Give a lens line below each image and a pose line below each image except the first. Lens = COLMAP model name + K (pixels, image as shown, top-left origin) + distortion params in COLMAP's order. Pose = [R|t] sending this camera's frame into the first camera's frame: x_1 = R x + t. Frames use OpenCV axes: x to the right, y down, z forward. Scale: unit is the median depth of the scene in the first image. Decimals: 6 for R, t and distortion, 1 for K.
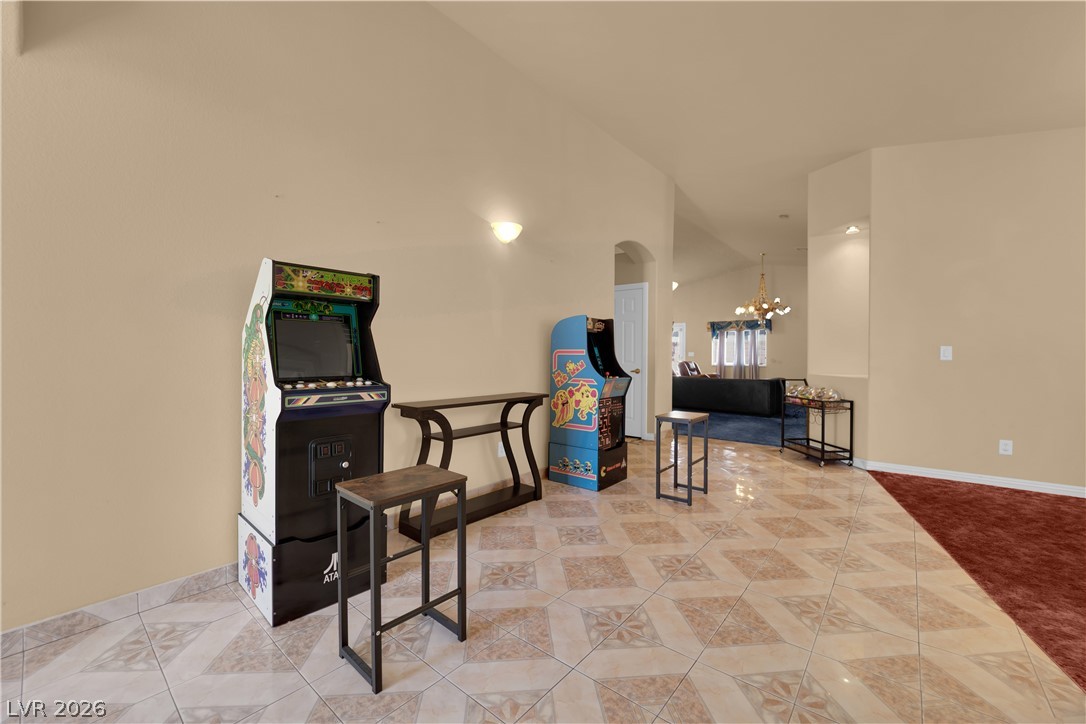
lens RADIAL K [[436.1, 0, 546.1], [0, 436.1, 356.6], [0, 0, 1]] dist [-0.009718, -0.004336]
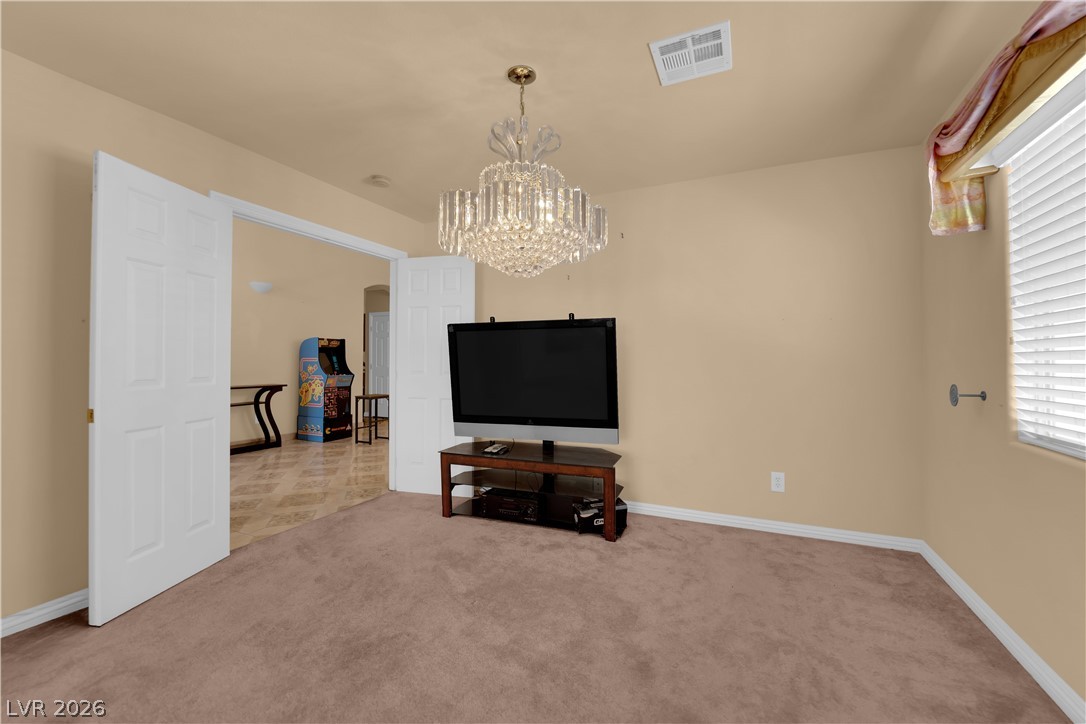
lens RADIAL K [[436.1, 0, 546.1], [0, 436.1, 356.6], [0, 0, 1]] dist [-0.009718, -0.004336]
pose [[0.966407, -0.000166, 0.257017, 0.502846], [0.003493, 0.999916, -0.012489, 0.002196], [-0.256993, 0.012967, 0.966326, -0.819170]]
